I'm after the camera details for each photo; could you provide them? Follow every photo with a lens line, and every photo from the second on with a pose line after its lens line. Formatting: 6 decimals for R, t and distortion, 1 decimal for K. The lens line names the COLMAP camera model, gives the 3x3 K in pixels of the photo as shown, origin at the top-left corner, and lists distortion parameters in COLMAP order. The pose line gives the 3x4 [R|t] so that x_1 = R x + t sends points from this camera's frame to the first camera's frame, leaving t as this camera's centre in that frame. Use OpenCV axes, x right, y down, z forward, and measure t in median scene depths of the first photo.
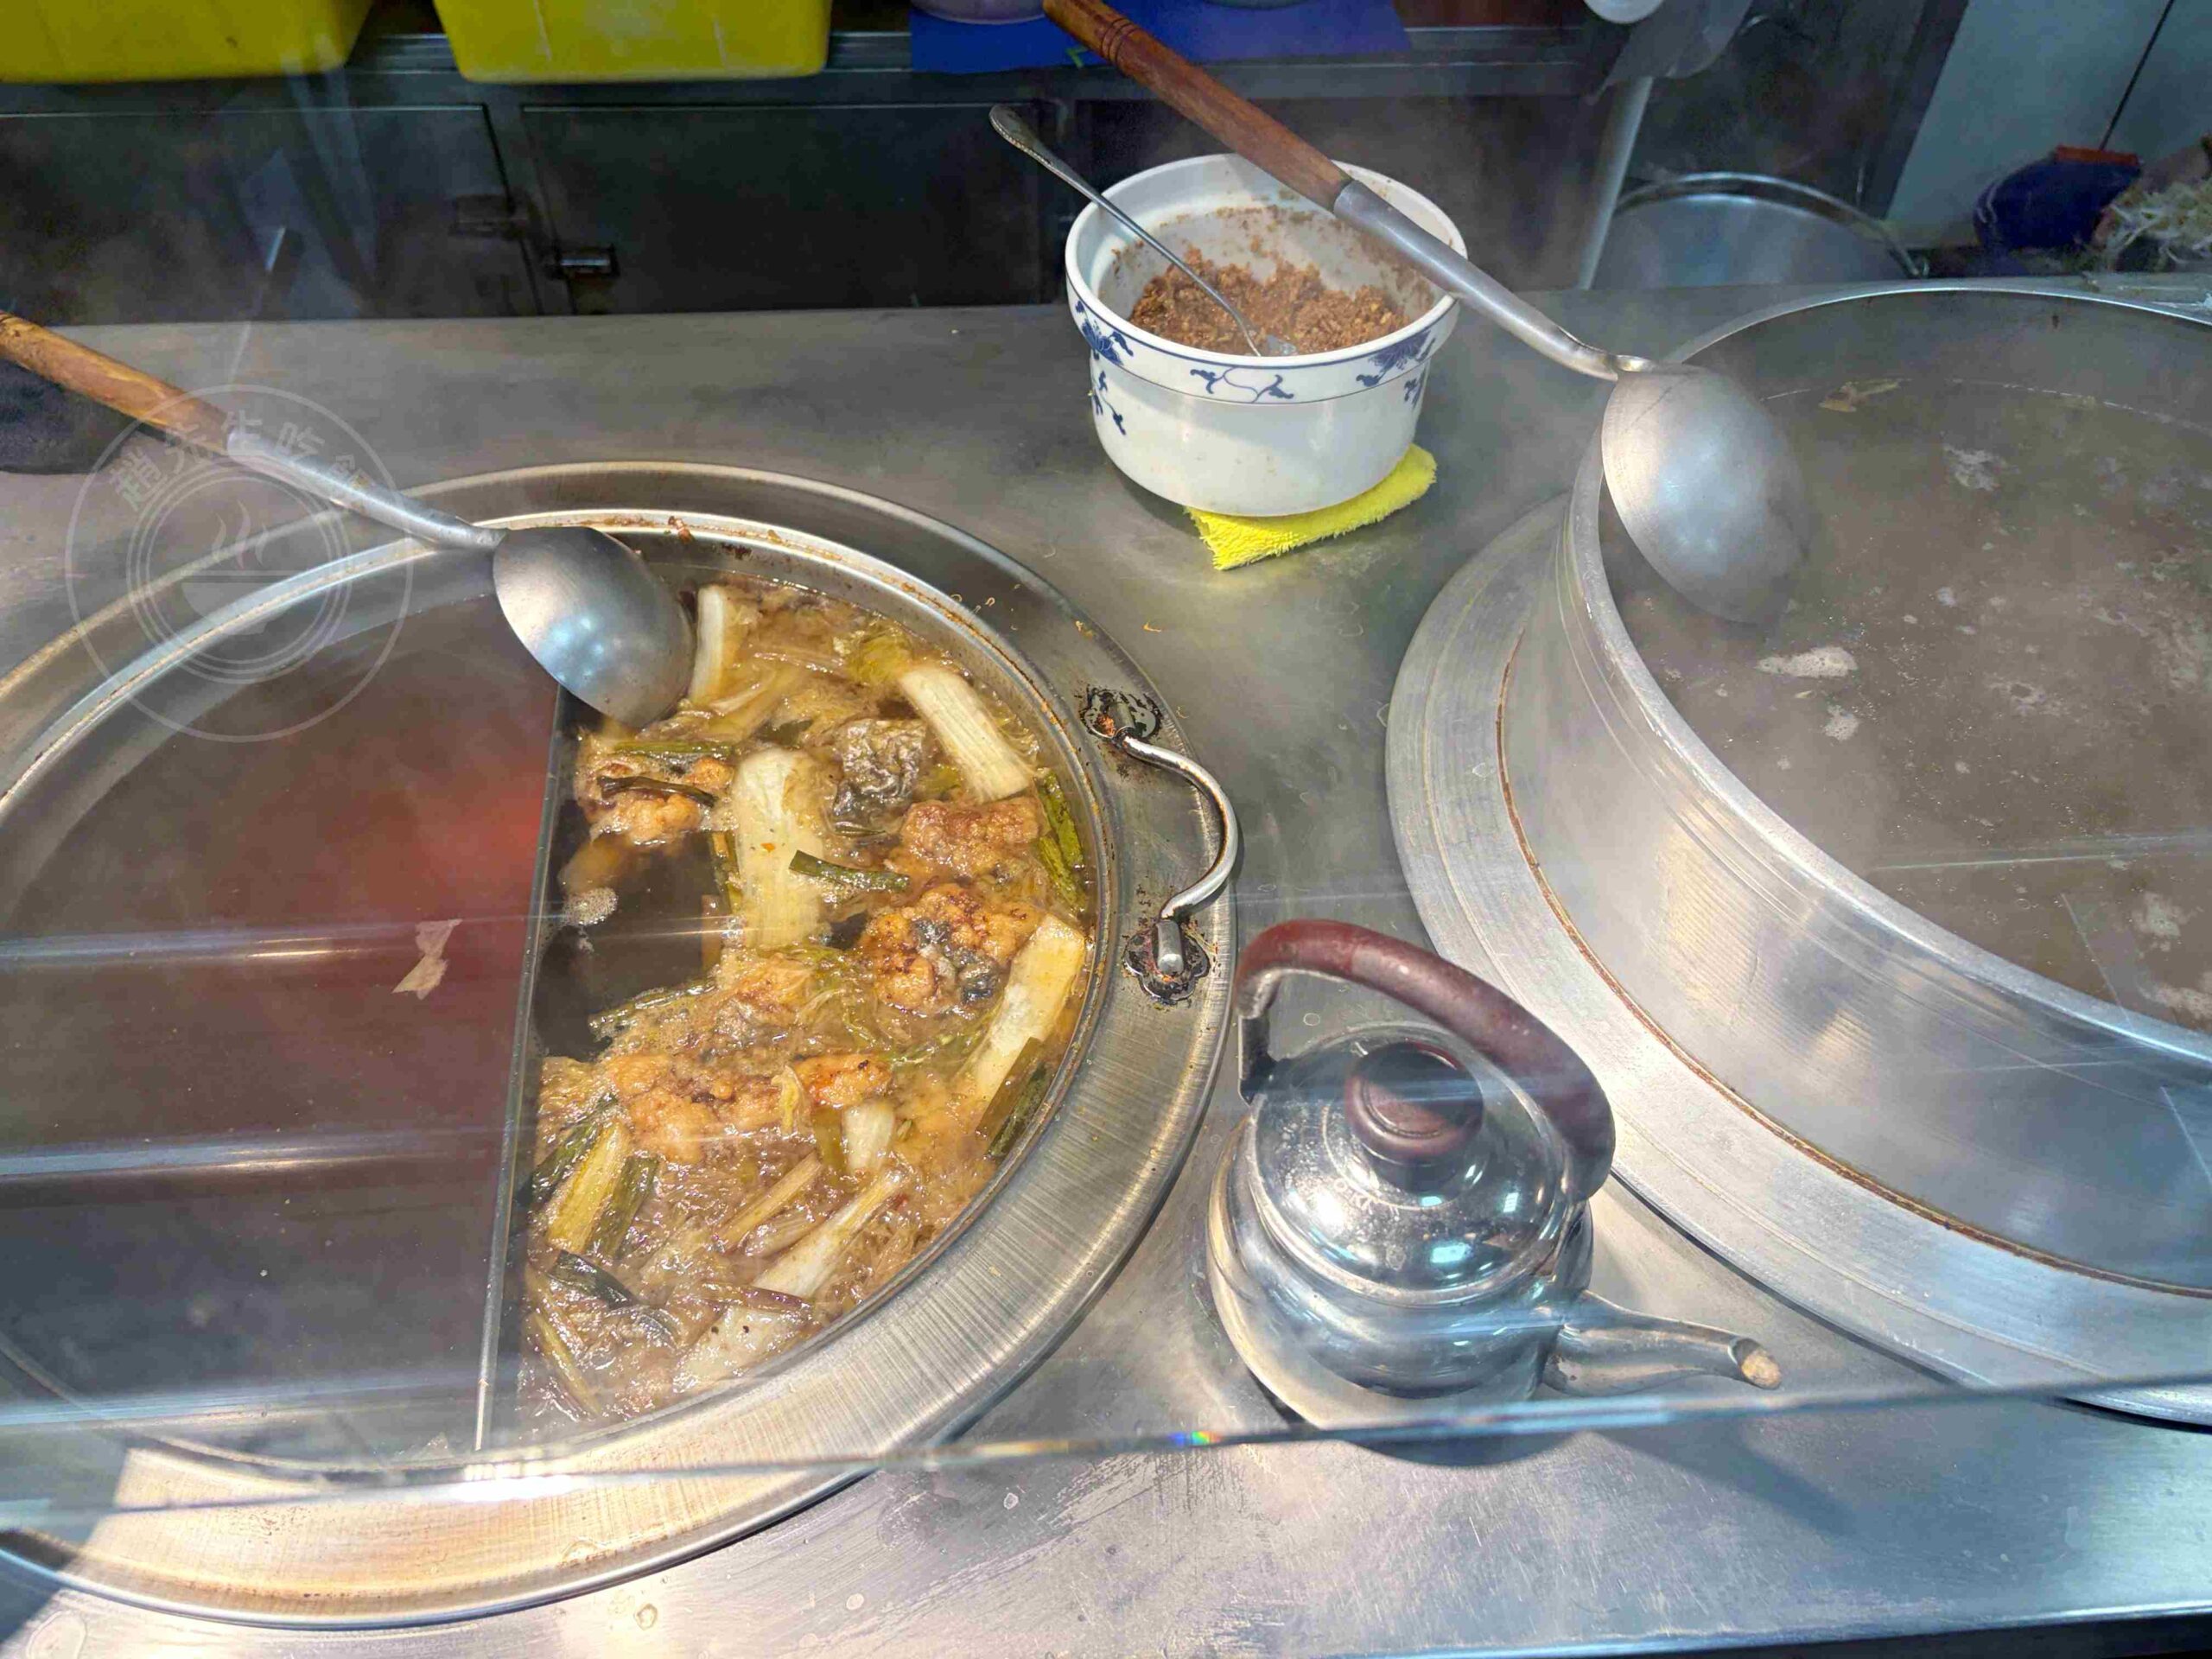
lens RADIAL K [[1665.4, 0, 1106.0], [0, 1665.4, 829.5], [0, 0, 1]] dist [0.069976, -0.060450]
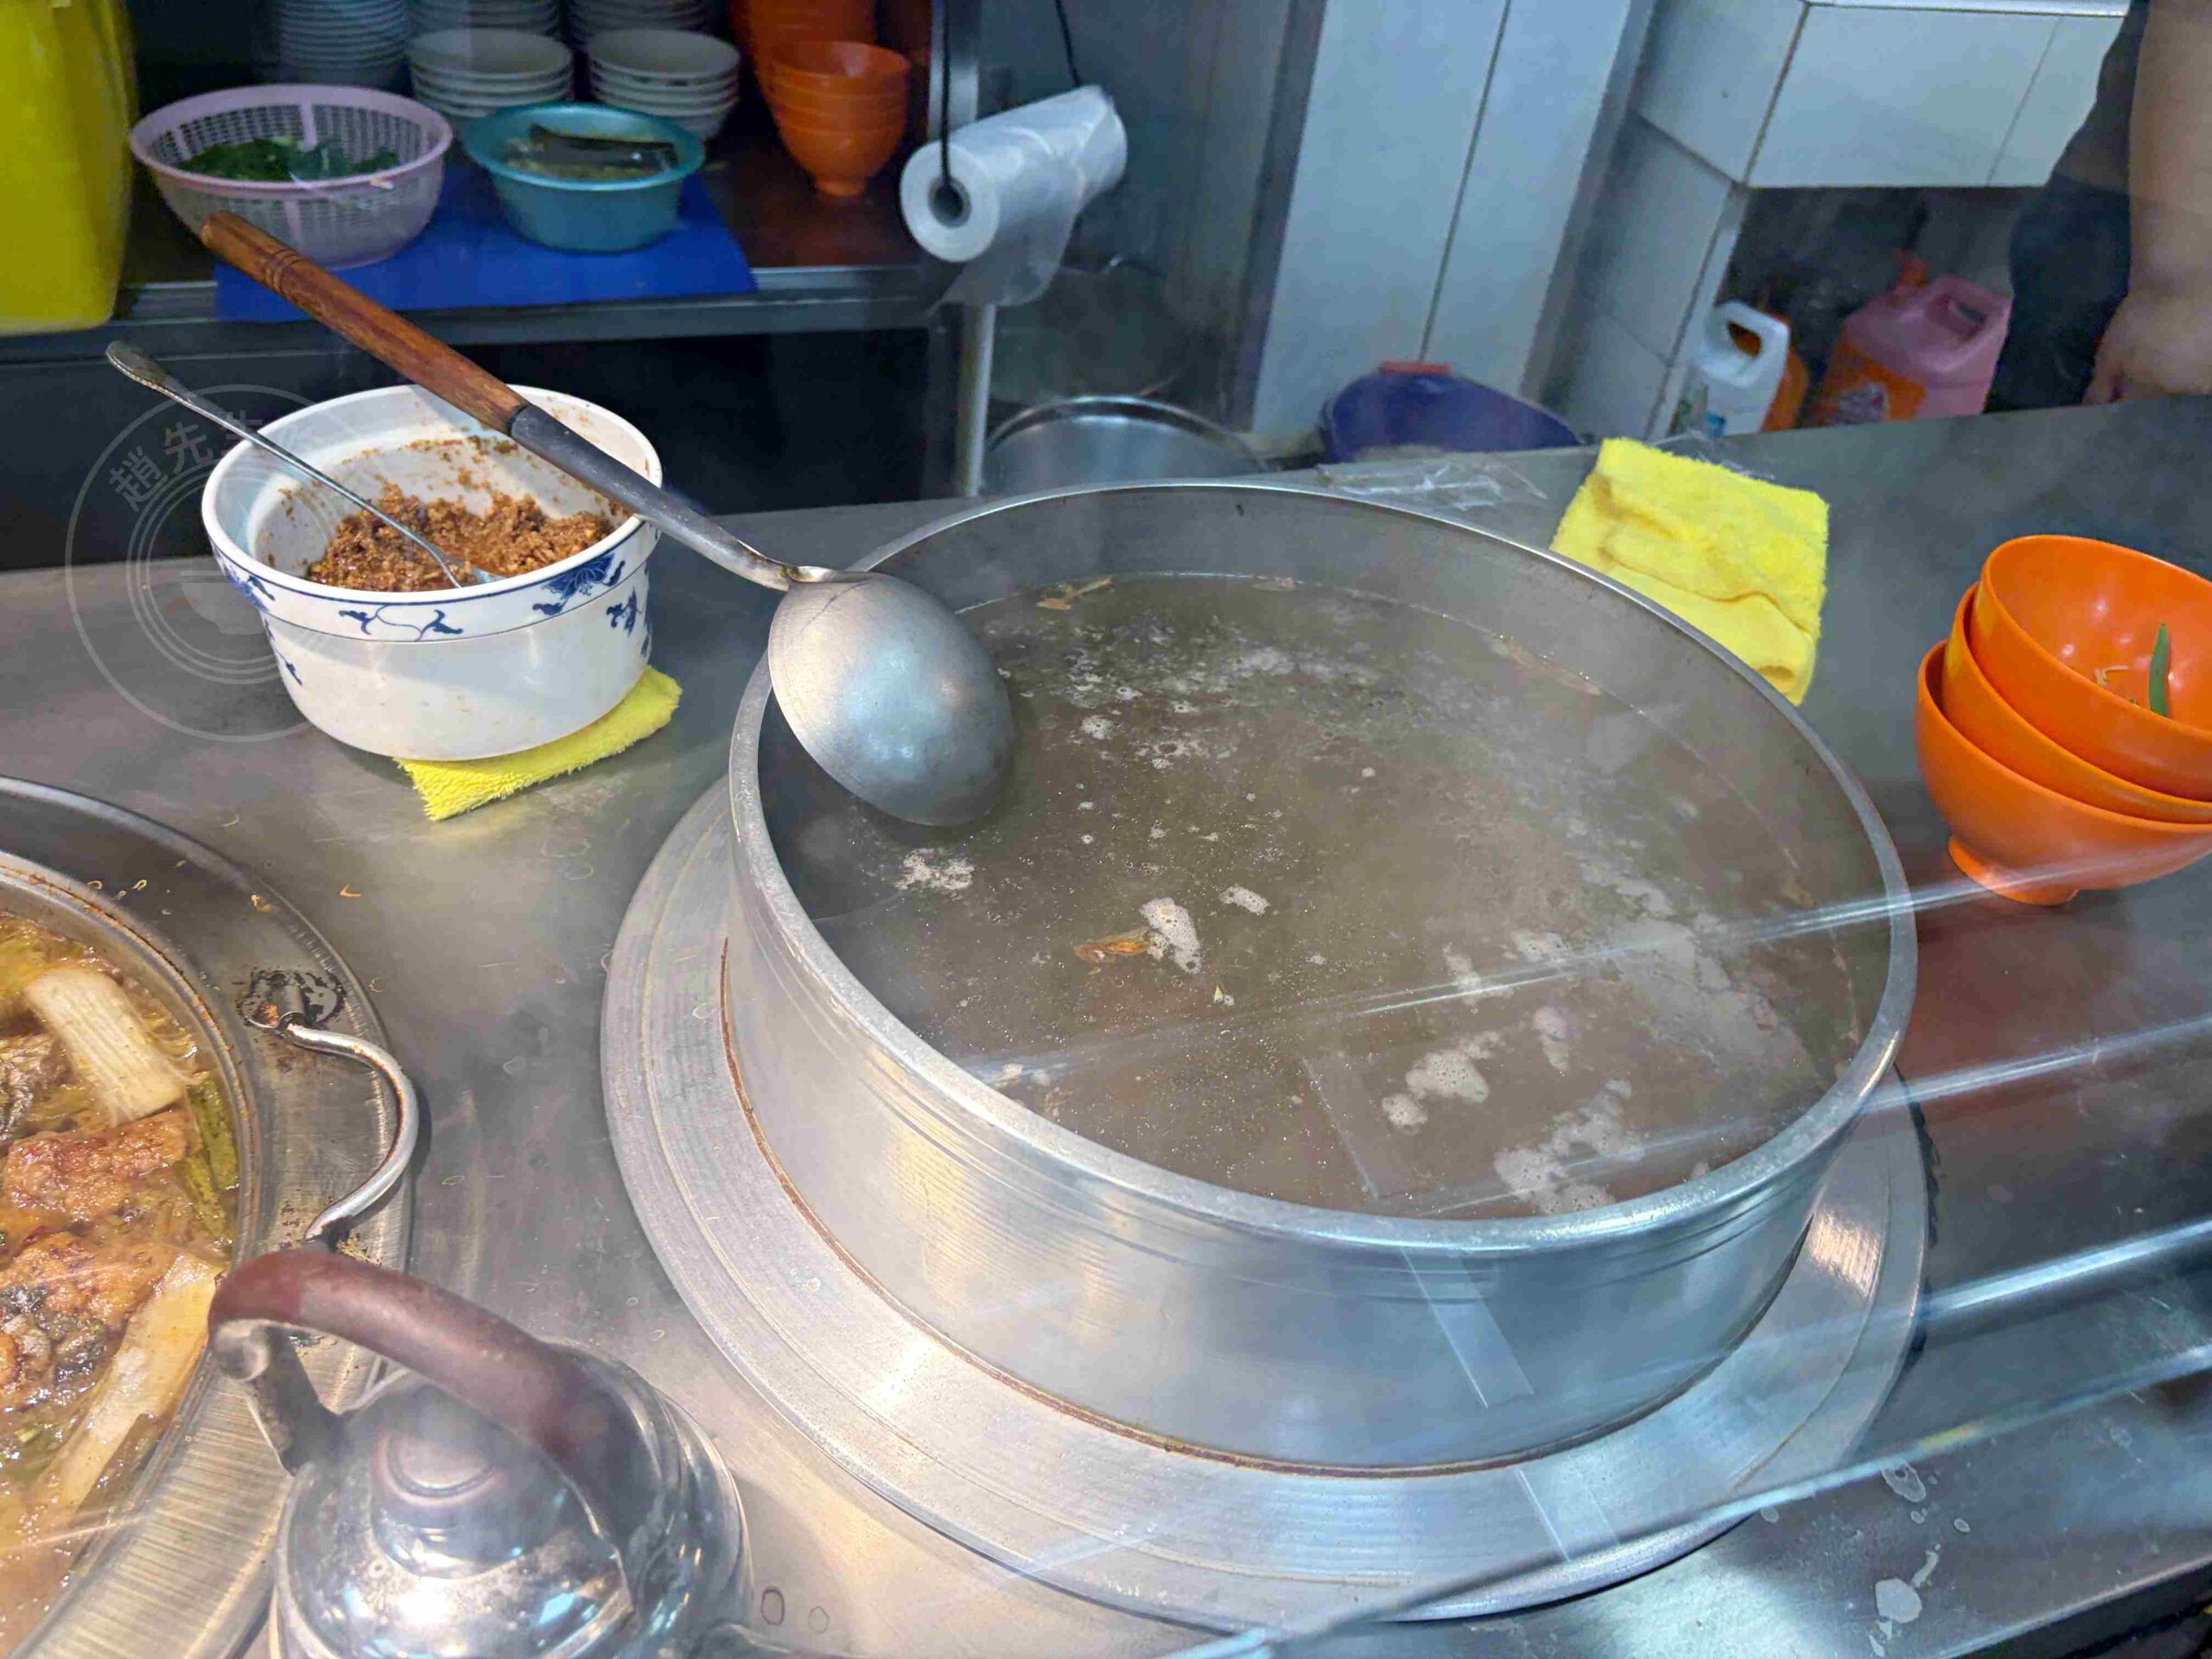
lens RADIAL K [[1680.6, 0, 1050.6], [0, 1680.6, 823.1], [0, 0, 1]] dist [0.050355, -0.005131]
pose [[0.968123, -0.101364, 0.229049, 0.198801], [0.130791, 0.984465, -0.117144, -0.003621], [-0.213616, 0.143368, 0.966340, 0.046447]]
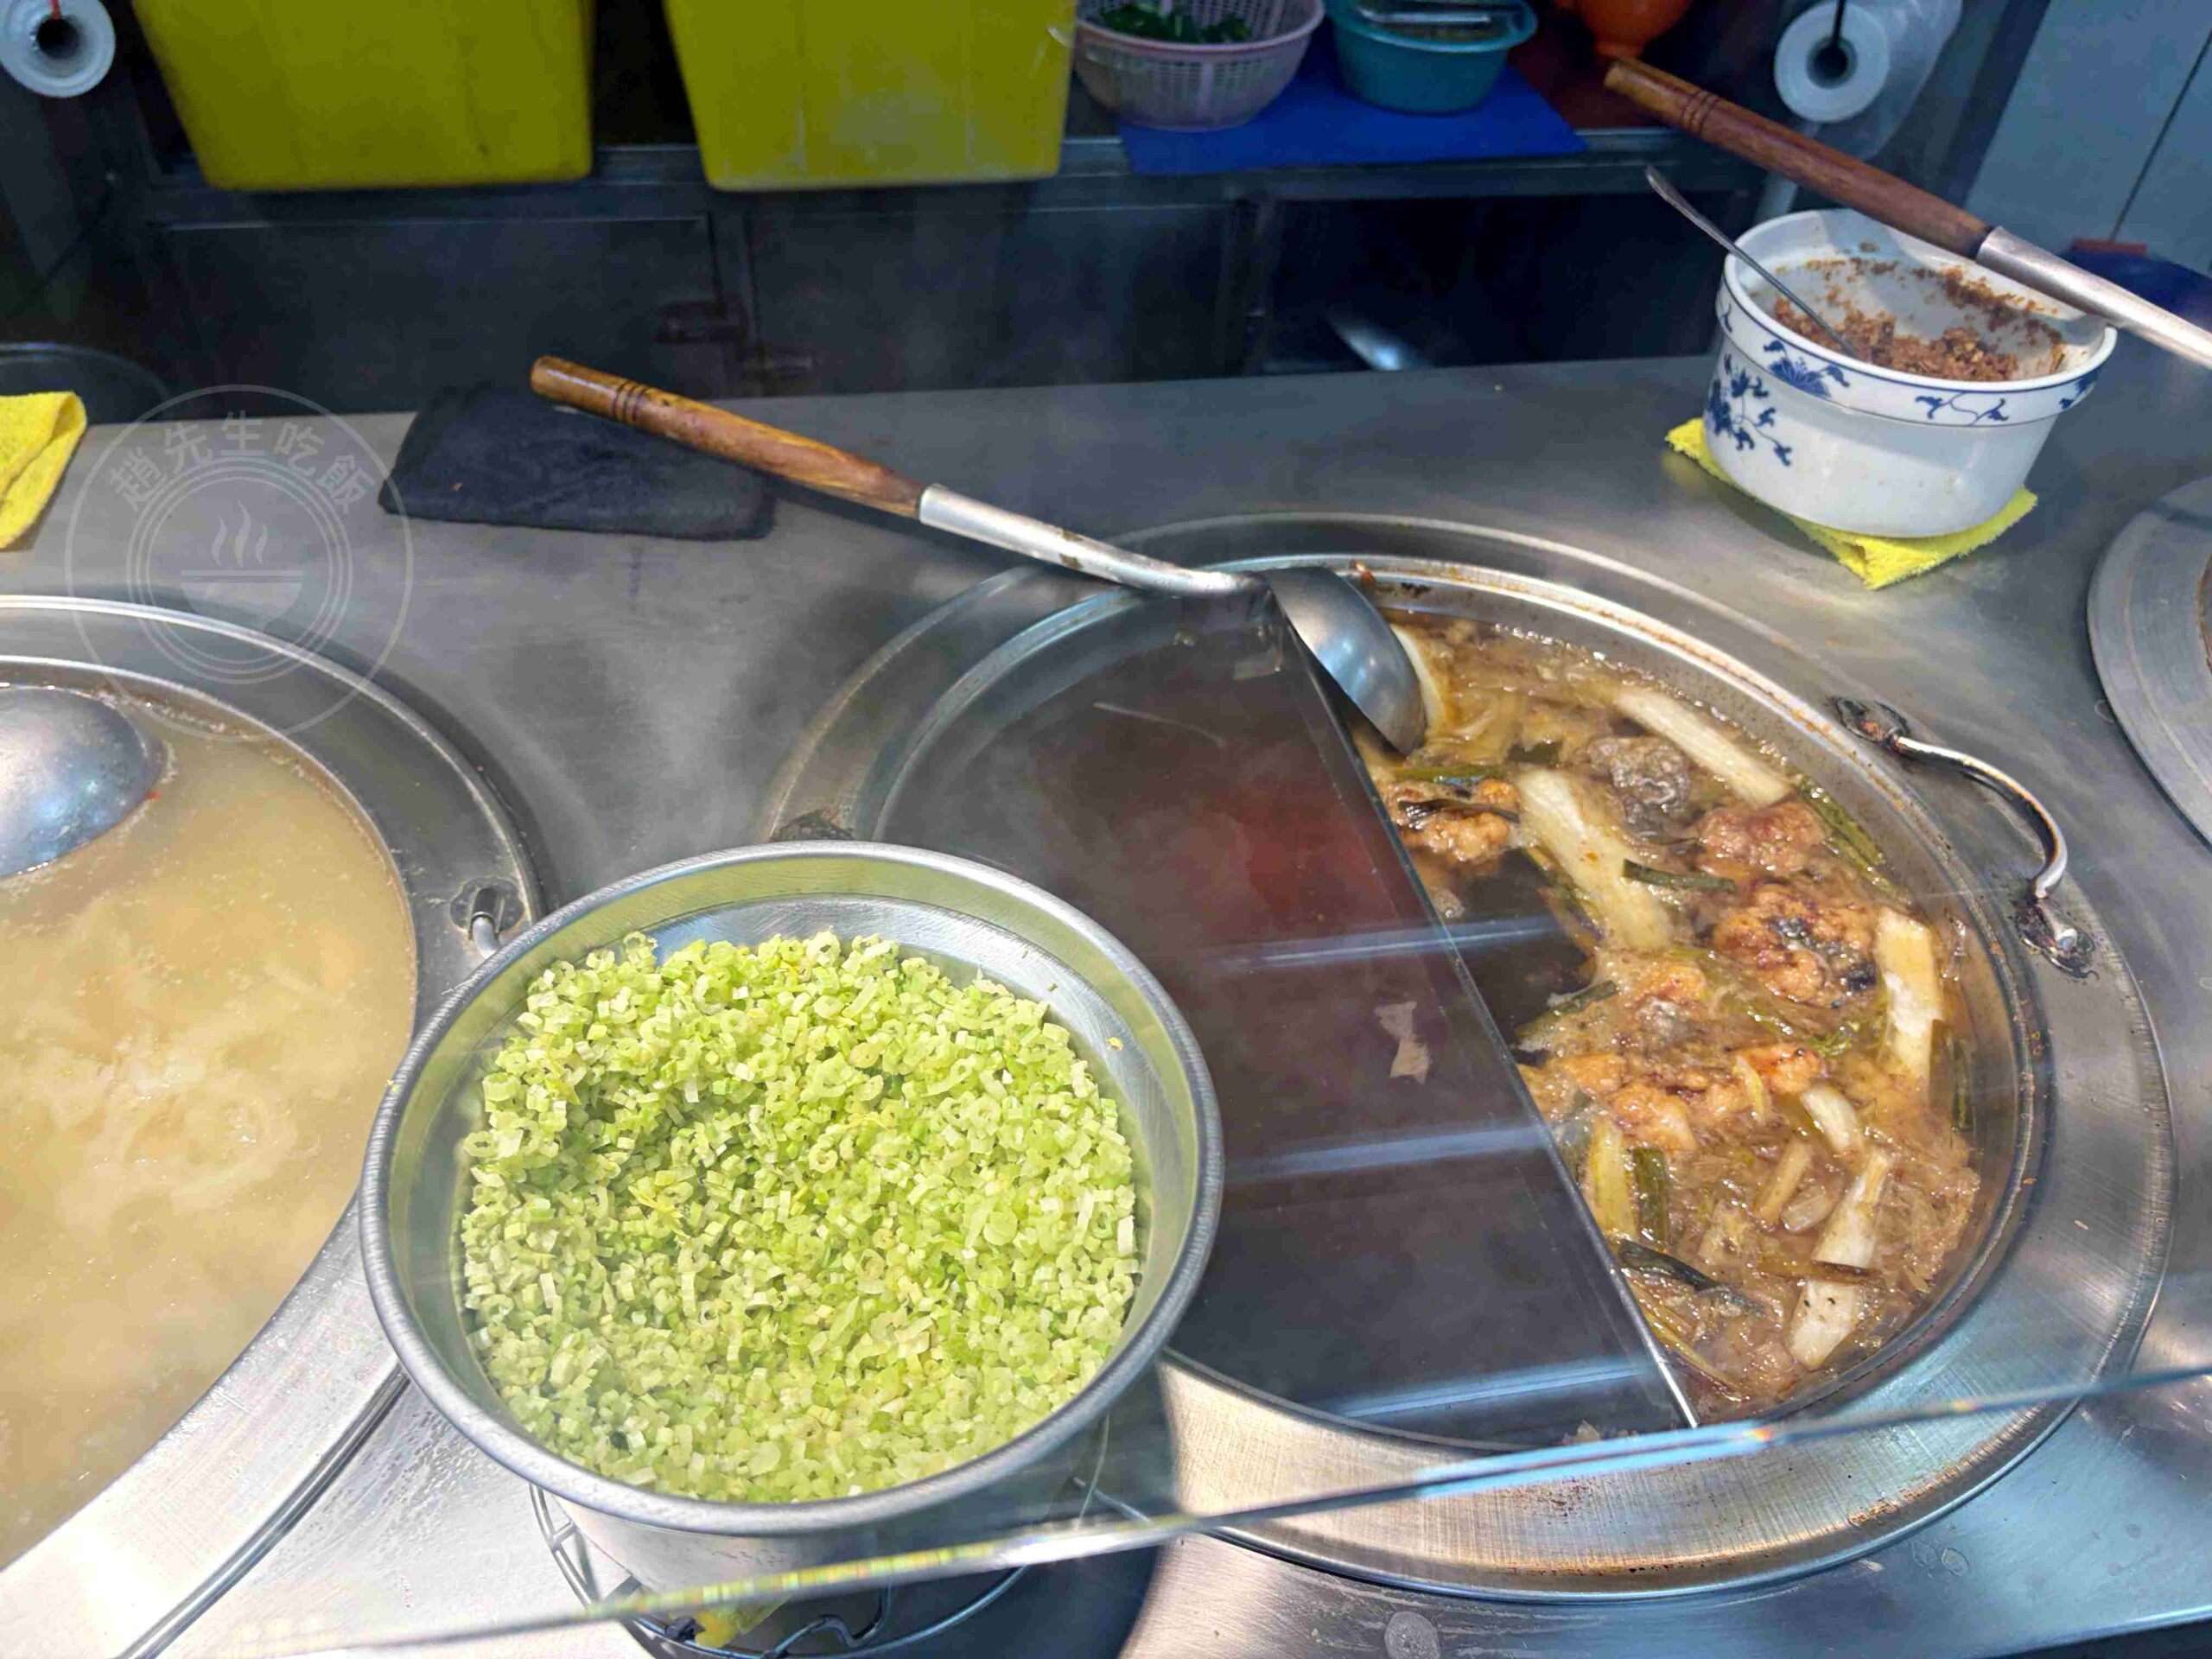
lens RADIAL K [[1651.5, 0, 1106.0], [0, 1651.5, 829.5], [0, 0, 1]] dist [0.030055, -0.000939]
pose [[0.994577, -0.046390, 0.093086, -0.568040], [0.052041, 0.996887, -0.059224, 0.036226], [-0.090049, 0.063747, 0.993895, 0.006894]]
